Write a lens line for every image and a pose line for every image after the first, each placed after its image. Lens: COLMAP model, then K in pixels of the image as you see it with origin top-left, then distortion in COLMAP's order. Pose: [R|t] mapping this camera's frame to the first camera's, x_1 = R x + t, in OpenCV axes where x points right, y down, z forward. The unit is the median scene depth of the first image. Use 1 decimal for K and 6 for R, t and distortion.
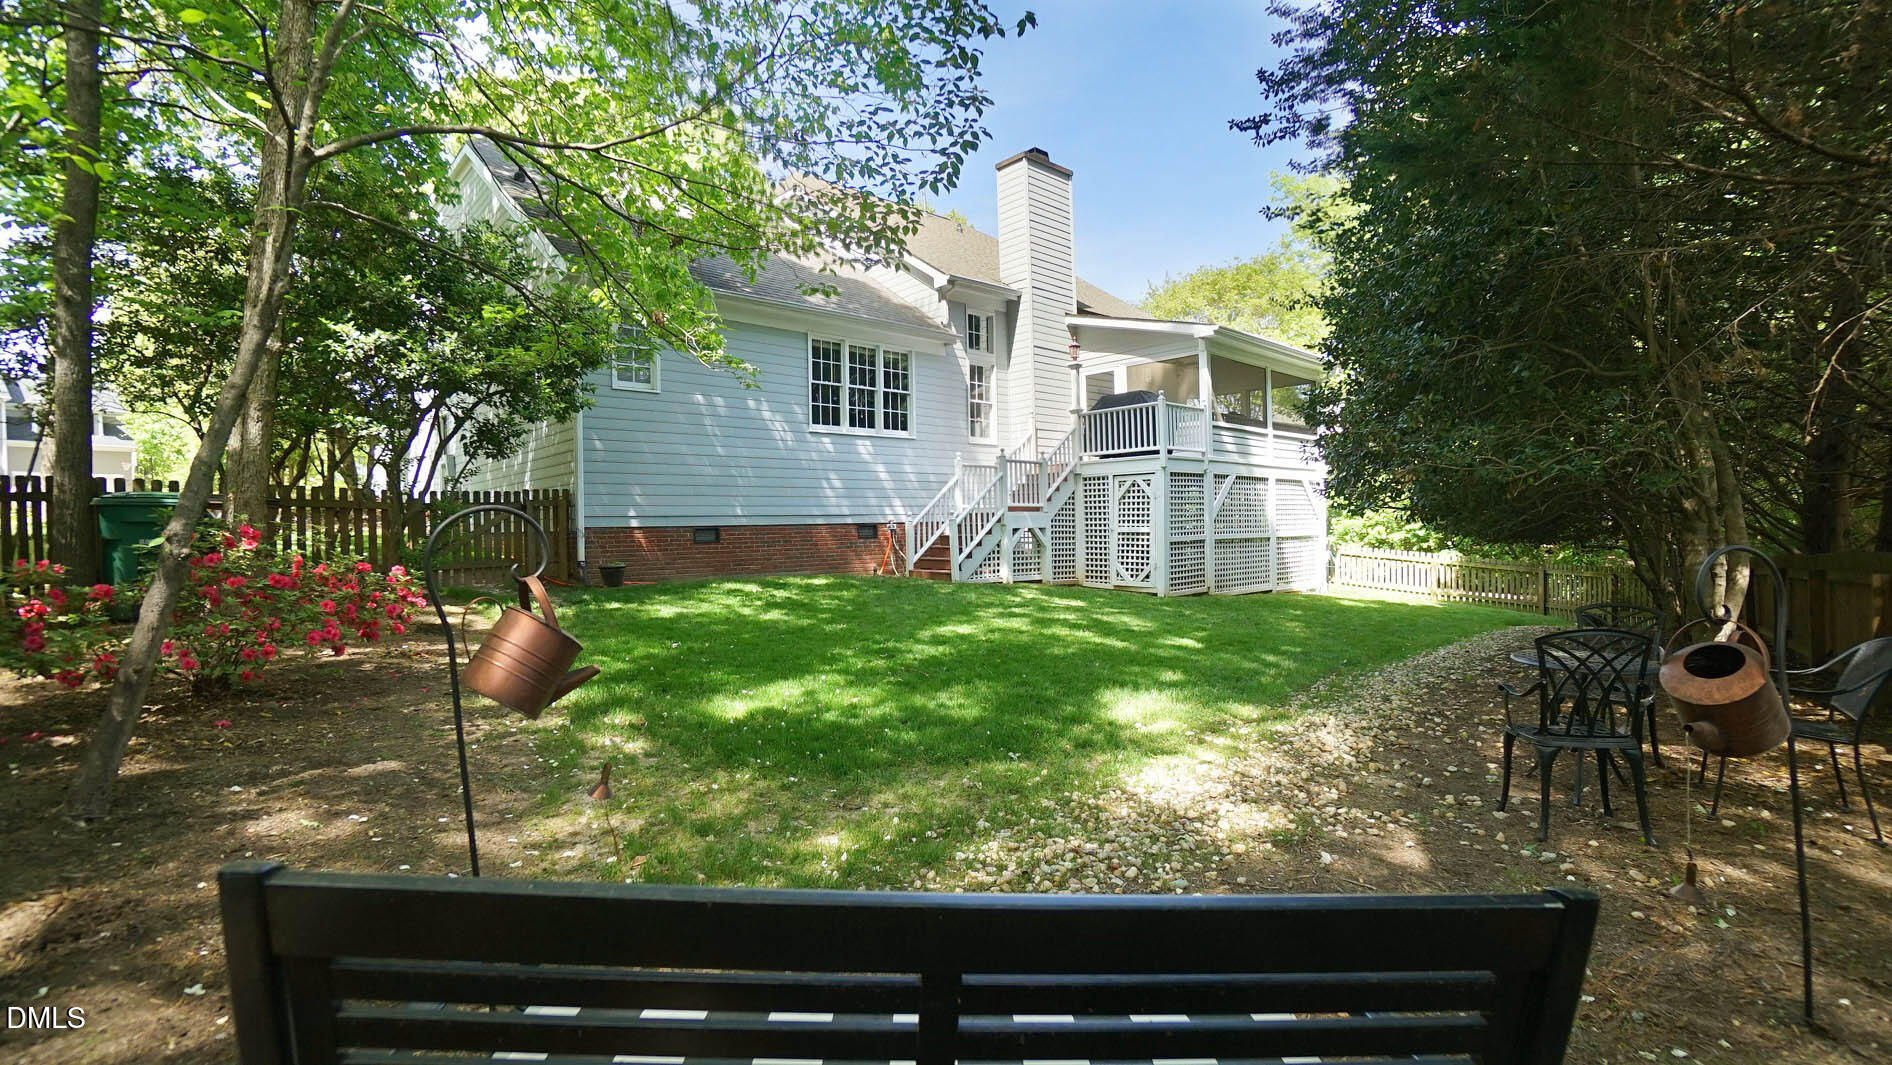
lens RADIAL K [[844.4, 0, 946.0], [0, 844.4, 532.5], [0, 0, 1]] dist [0.000459, 0.000131]
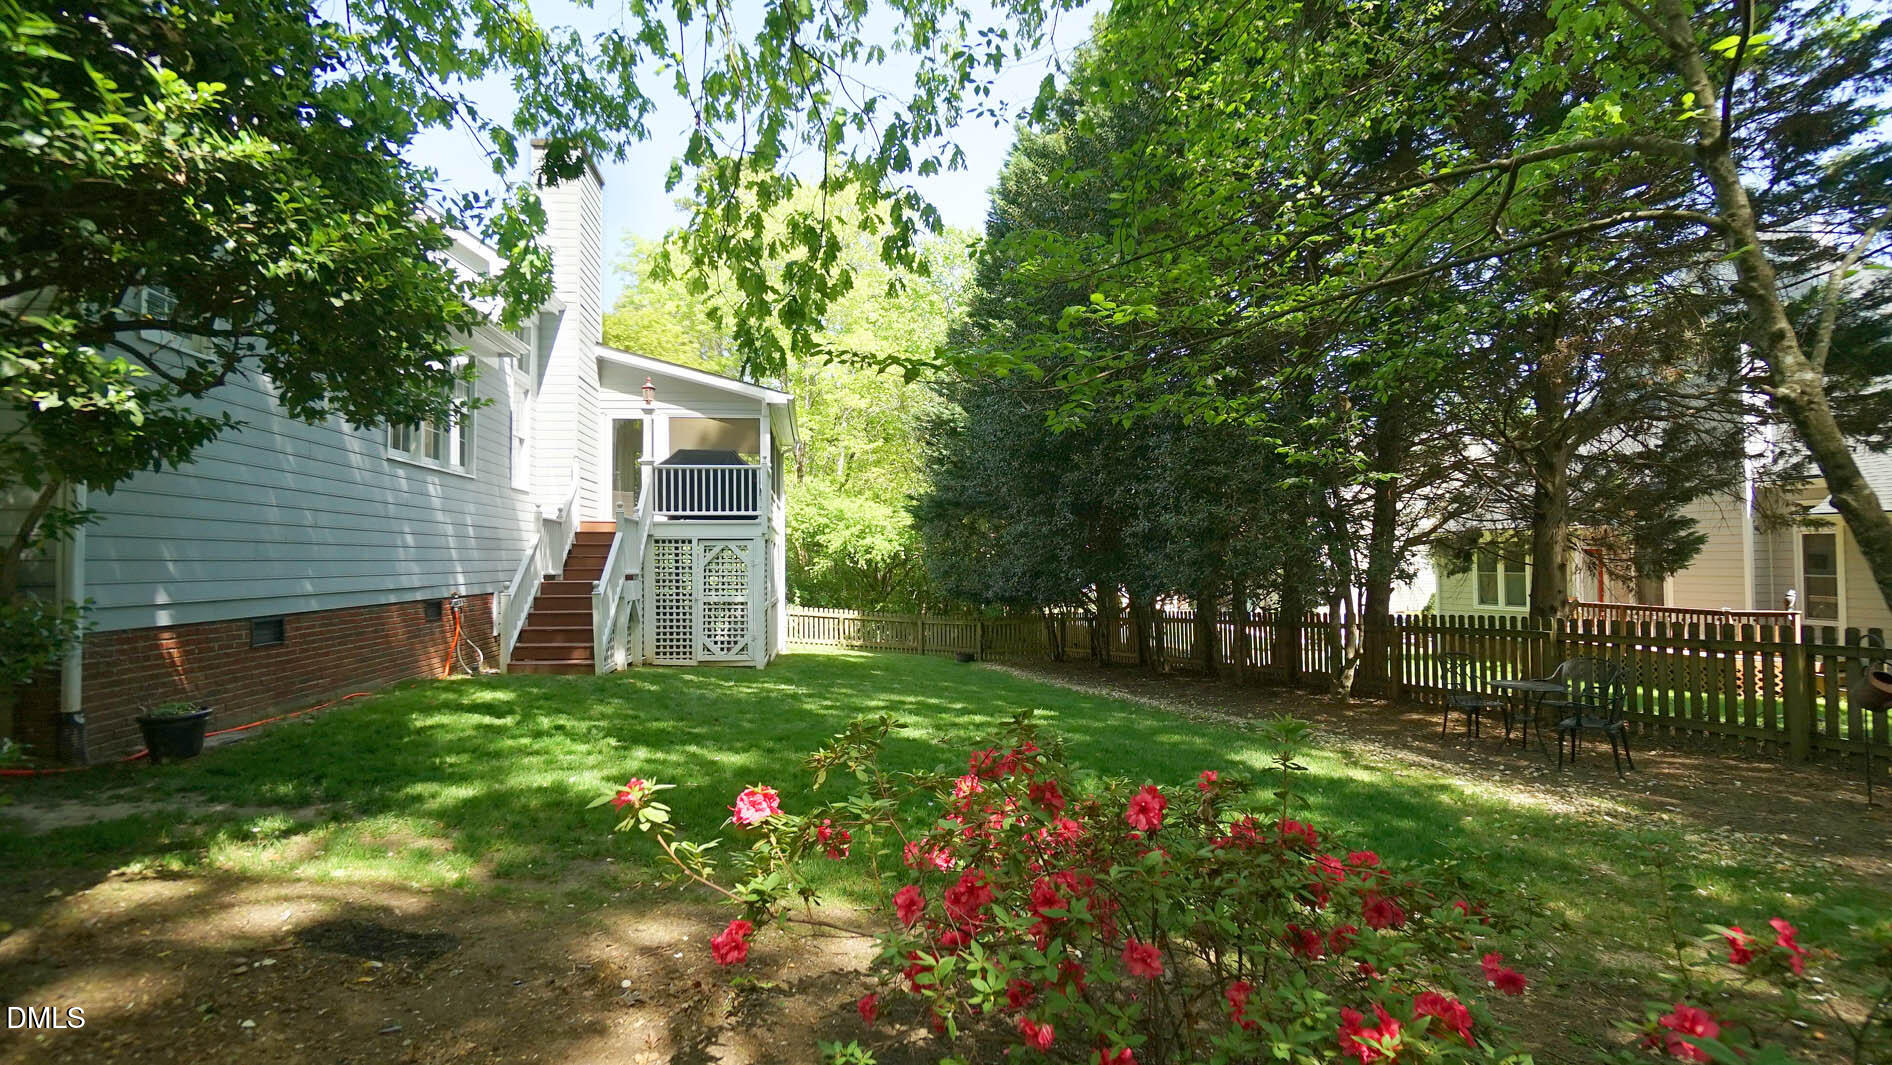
lens RADIAL K [[844.4, 0, 946.0], [0, 844.4, 532.5], [0, 0, 1]] dist [0.000459, 0.000131]
pose [[0.554482, 0.040728, 0.831198, -0.414692], [0.006910, 0.998542, -0.053538, -0.024700], [-0.832167, 0.035429, 0.553392, 0.280365]]
